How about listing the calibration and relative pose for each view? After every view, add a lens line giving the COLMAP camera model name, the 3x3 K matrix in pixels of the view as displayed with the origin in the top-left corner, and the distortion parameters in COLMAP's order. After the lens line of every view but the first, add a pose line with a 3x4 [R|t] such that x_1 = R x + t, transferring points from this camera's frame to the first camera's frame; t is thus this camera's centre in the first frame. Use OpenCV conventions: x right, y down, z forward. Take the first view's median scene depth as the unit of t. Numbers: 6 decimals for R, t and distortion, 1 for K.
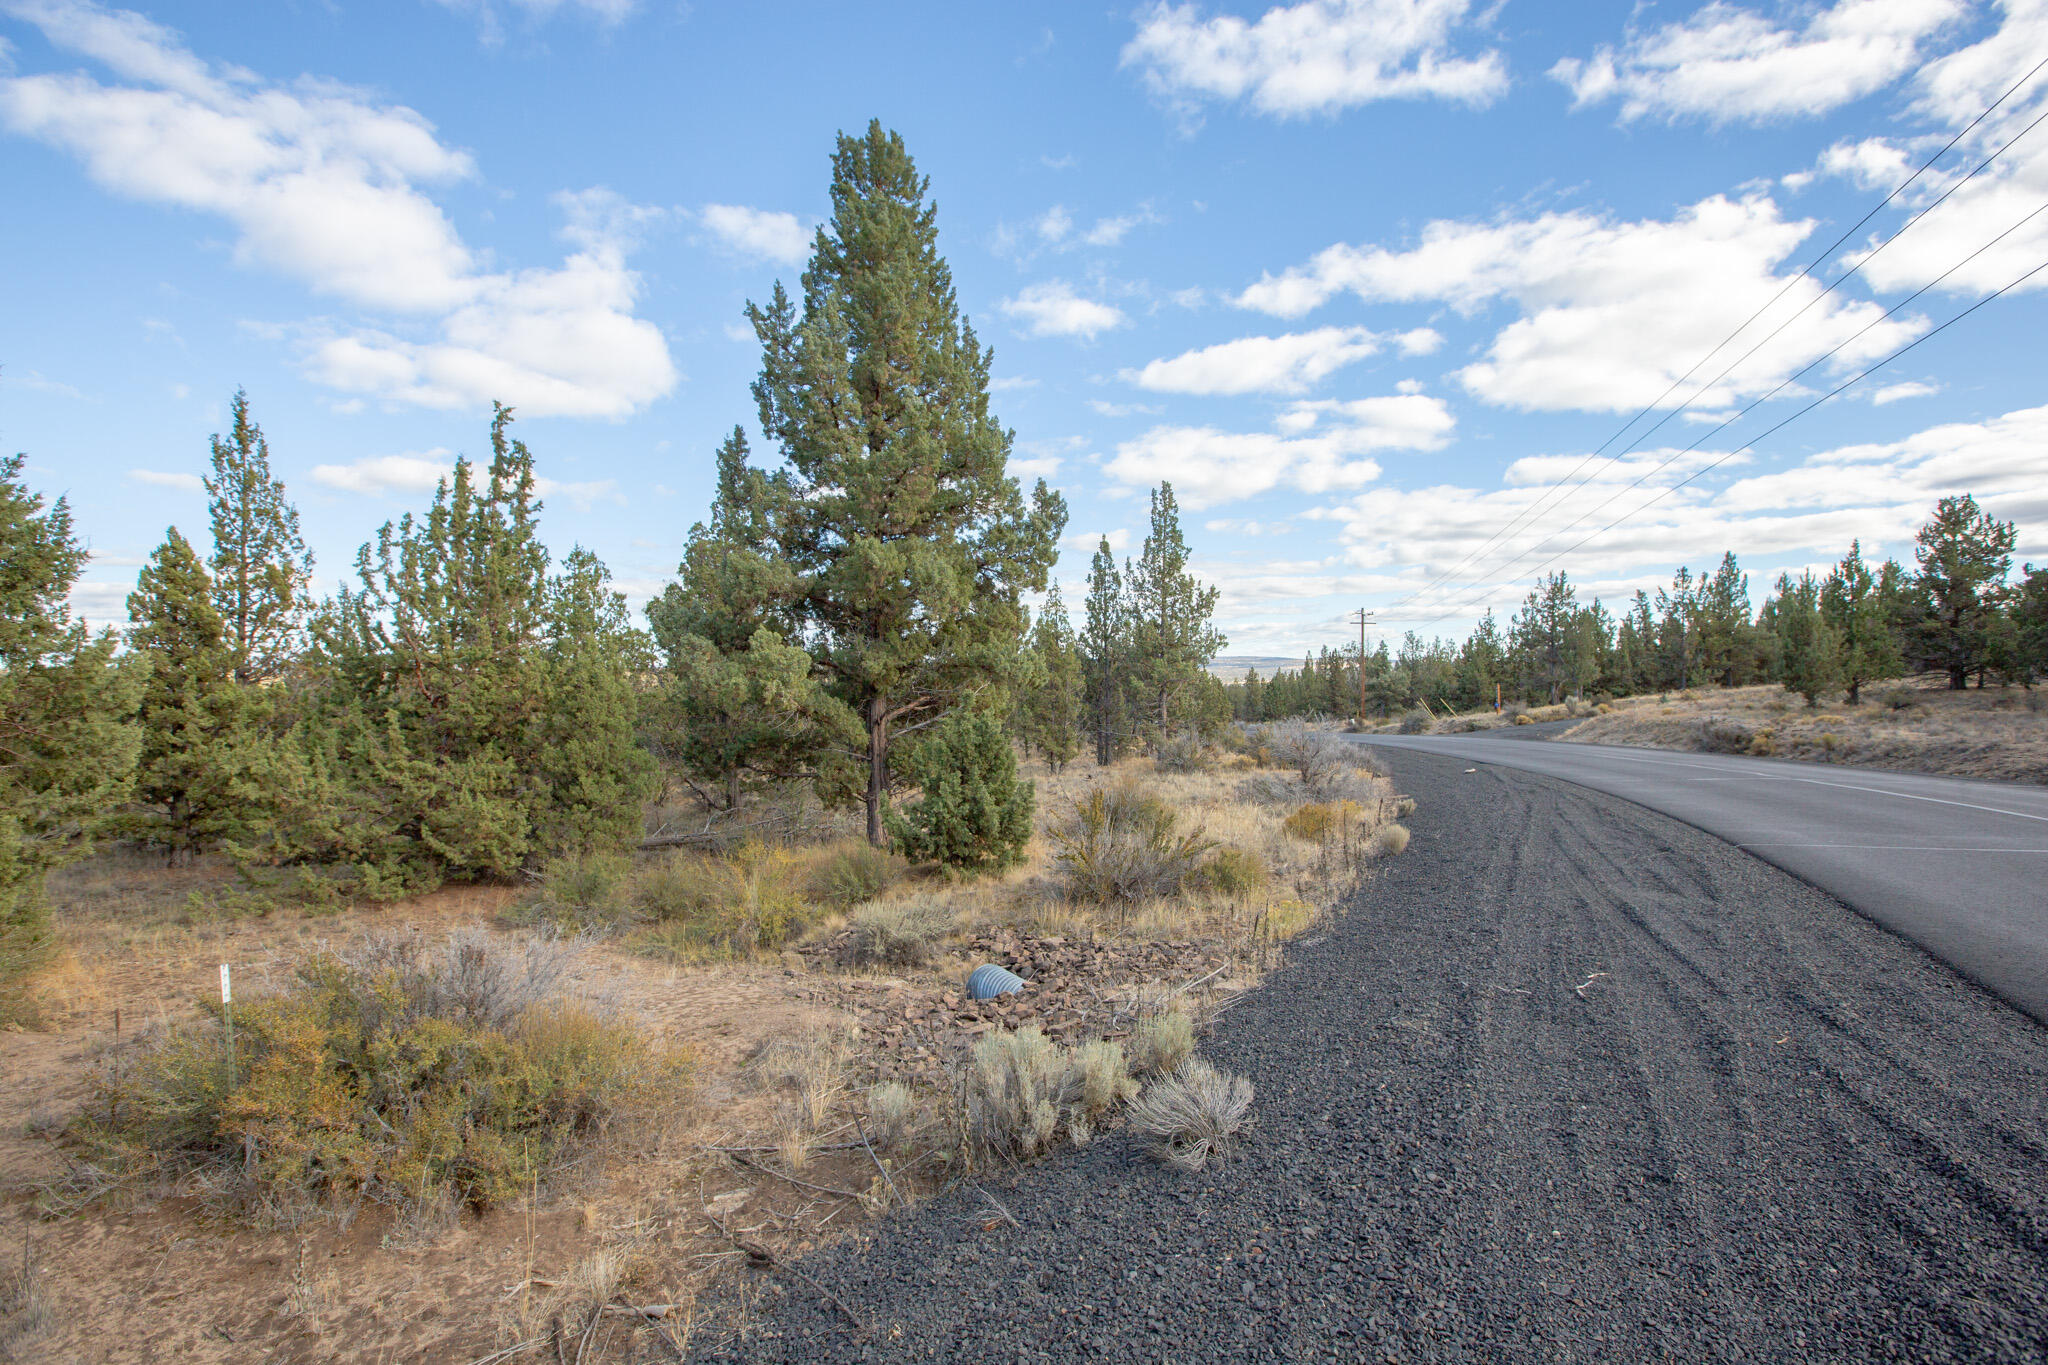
lens RADIAL K [[972.9, 0, 1024.0], [0, 972.9, 694.6], [0, 0, 1]] dist [0.004005, 0.007060]
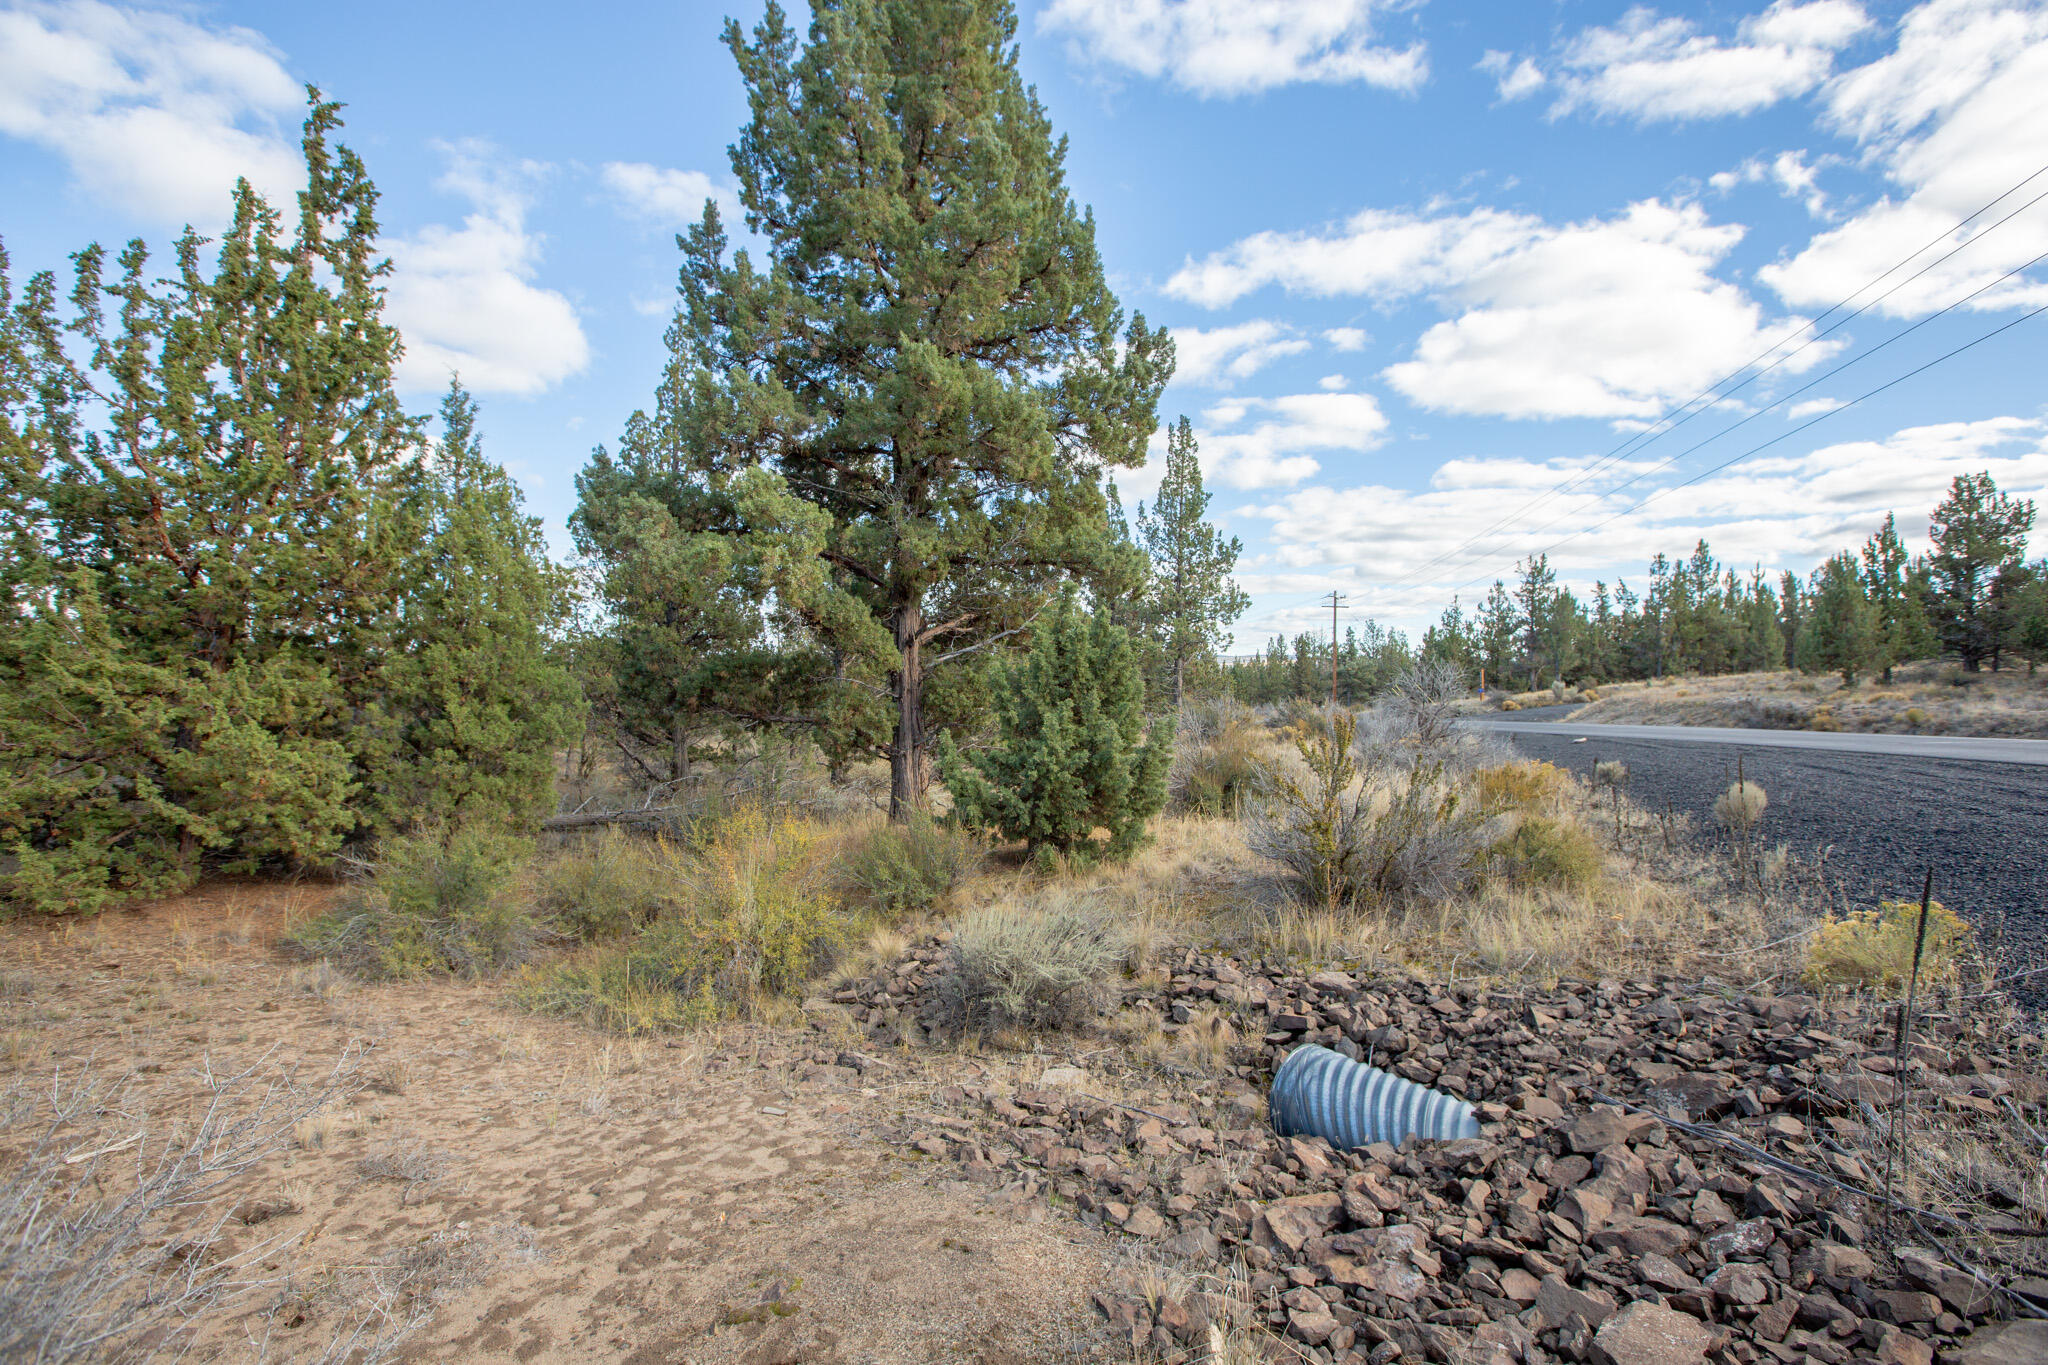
lens RADIAL K [[972.9, 0, 1033.8], [0, 972.9, 681.4], [0, 0, 1]] dist [0.004005, 0.007060]
pose [[0.997019, 0.012775, 0.076086, -0.114163], [-0.012255, 0.999898, -0.007297, 0.058877], [-0.076171, 0.006342, 0.997075, 0.303377]]
